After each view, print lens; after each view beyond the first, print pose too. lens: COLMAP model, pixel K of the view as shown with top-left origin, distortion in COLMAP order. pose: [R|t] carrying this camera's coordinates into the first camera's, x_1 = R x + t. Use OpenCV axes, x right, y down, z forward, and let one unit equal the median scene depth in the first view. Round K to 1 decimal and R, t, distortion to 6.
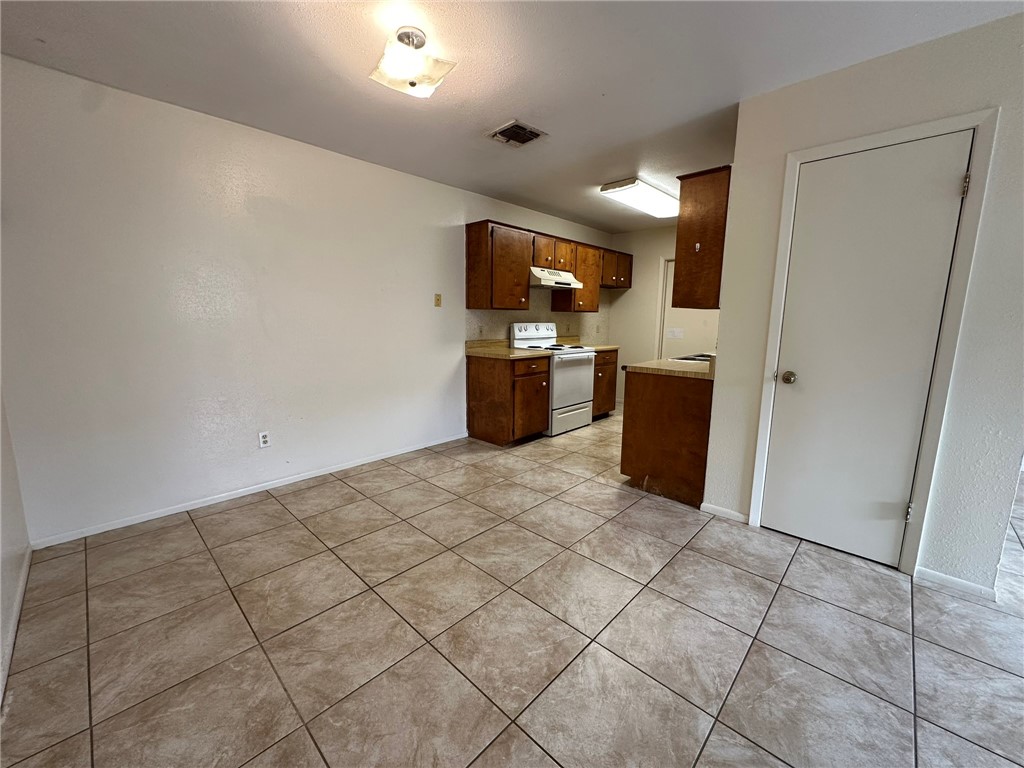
lens RADIAL K [[408.3, 0, 511.3], [0, 408.3, 386.6], [0, 0, 1]] dist [-0.005053, 0.001185]
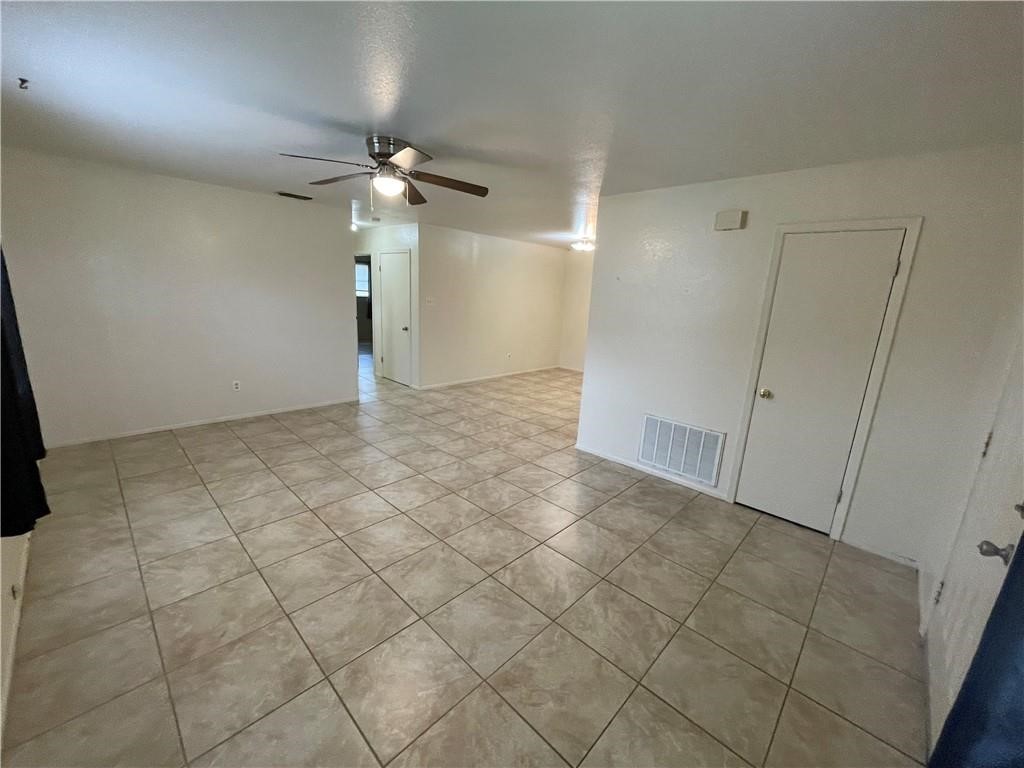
lens RADIAL K [[410.6, 0, 518.5], [0, 410.6, 384.2], [0, 0, 1]] dist [-0.003387, 0.000422]
pose [[0.004401, 0.218183, -0.975898, 2.200741], [-0.219392, 0.952342, 0.211927, -0.159011], [0.975627, 0.213171, 0.052058, 0.316063]]
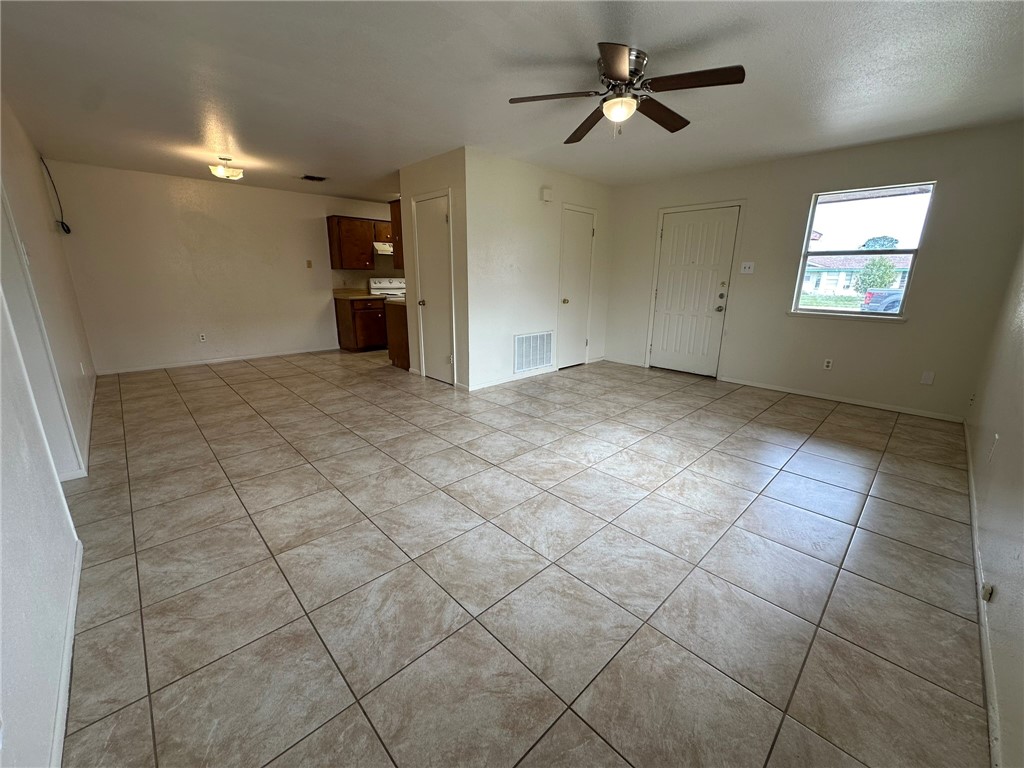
lens RADIAL K [[408.3, 0, 505.1], [0, 408.3, 382.4], [0, 0, 1]] dist [-0.005053, 0.001185]
pose [[0.998537, 0.018793, -0.050702, 0.993502], [-0.014423, 0.996258, 0.085221, 0.168243], [0.052114, -0.084366, 0.995071, -0.932646]]
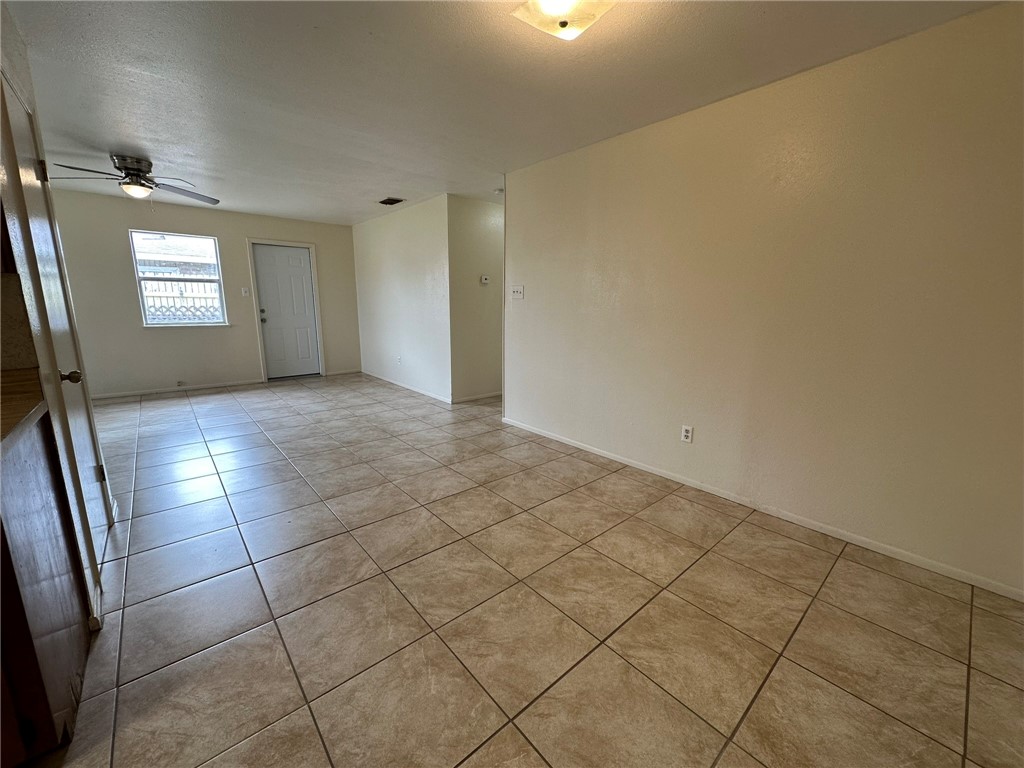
lens RADIAL K [[408.3, 0, 515.1], [0, 408.3, 383.0], [0, 0, 1]] dist [-0.005053, 0.001185]
pose [[-0.996348, -0.037953, 0.076488, -0.150543], [-0.008299, 0.934586, 0.355642, -0.224786], [-0.084982, 0.353708, -0.931487, 1.306301]]
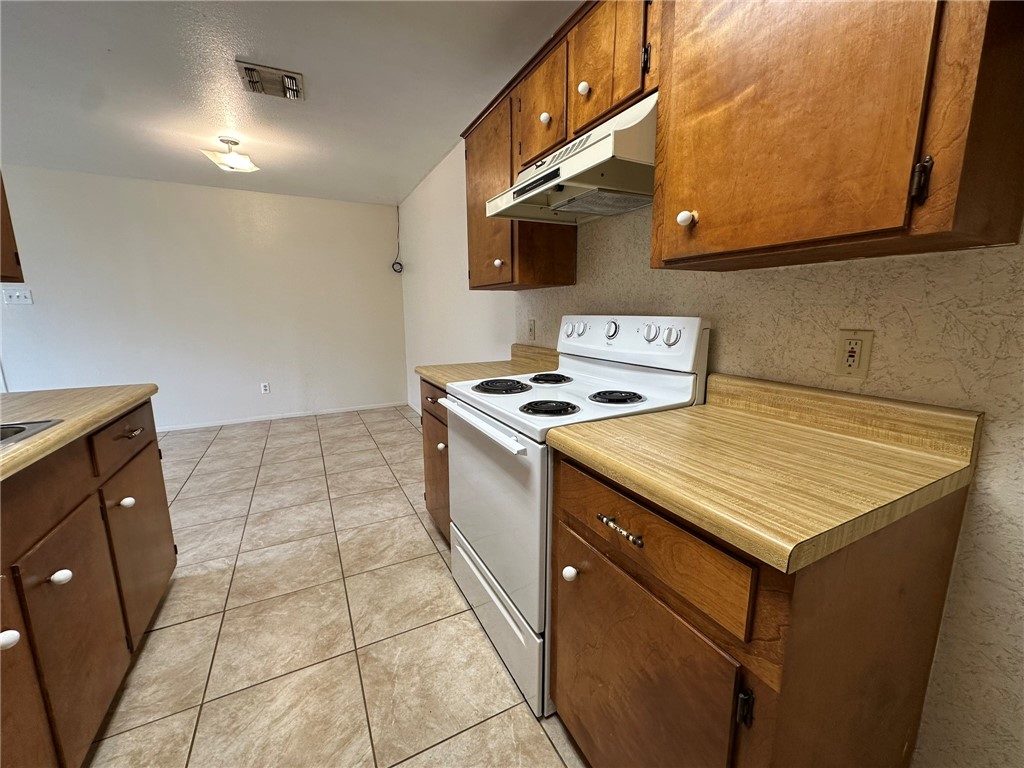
lens RADIAL K [[408.3, 0, 509.4], [0, 408.3, 384.3], [0, 0, 1]] dist [-0.005053, 0.001185]
pose [[-0.327452, 0.165300, -0.930296, 0.692663], [-0.152770, 0.962362, 0.224770, -0.278767], [0.932436, 0.215723, -0.289874, 1.749753]]
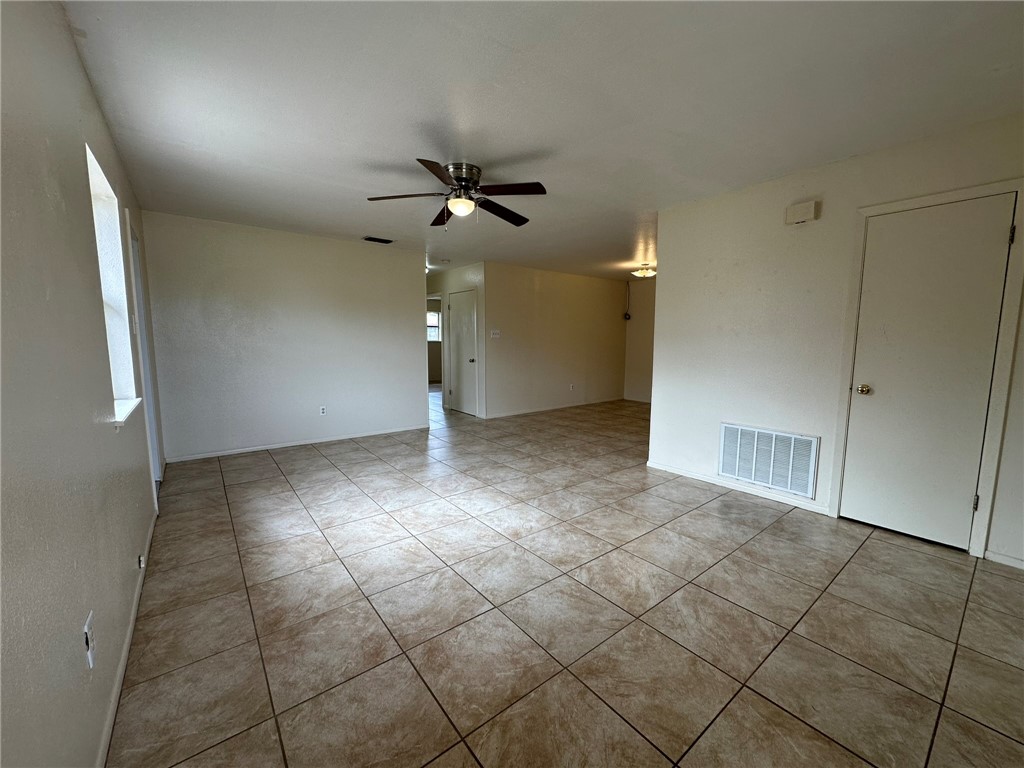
lens RADIAL K [[408.3, 0, 517.1], [0, 408.3, 384.7], [0, 0, 1]] dist [-0.005053, 0.001185]
pose [[-0.140371, 0.103780, -0.984645, 2.222750], [-0.170893, 0.977026, 0.127340, -0.043092], [0.975239, 0.186144, -0.119411, 0.321594]]
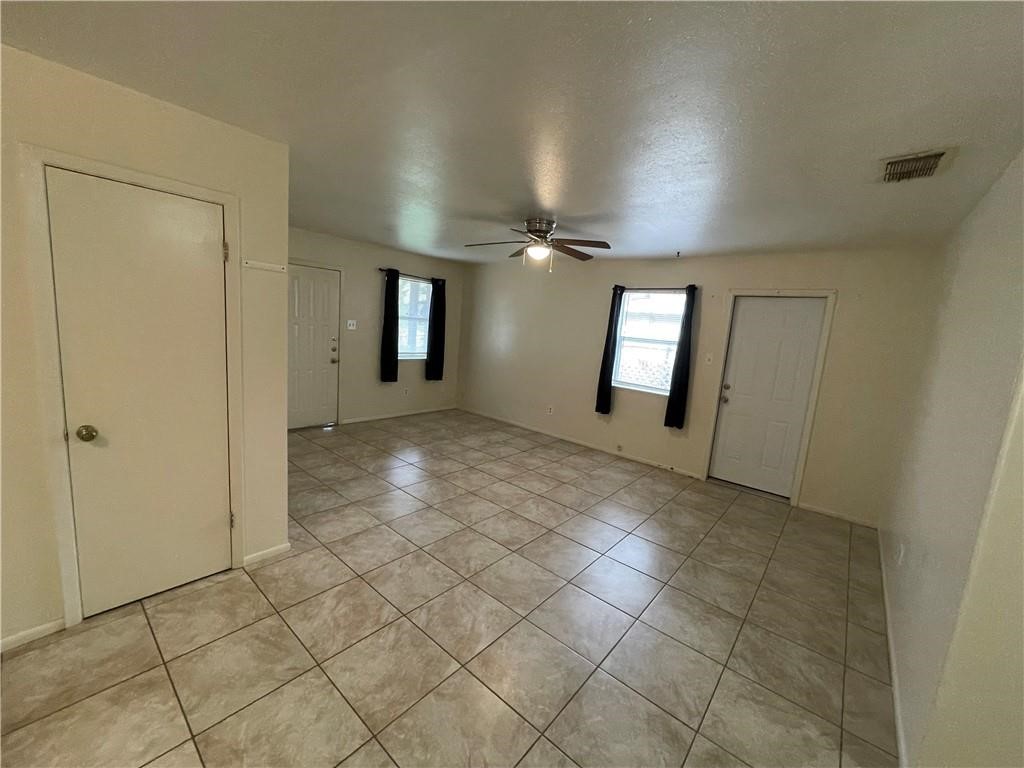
lens RADIAL K [[410.6, 0, 518.7], [0, 410.6, 379.4], [0, 0, 1]] dist [-0.003387, 0.000422]
pose [[-0.067146, -0.146226, 0.986970, -0.136439], [0.088341, 0.984446, 0.151862, -0.141010], [-0.993825, 0.097386, -0.053184, 0.139978]]
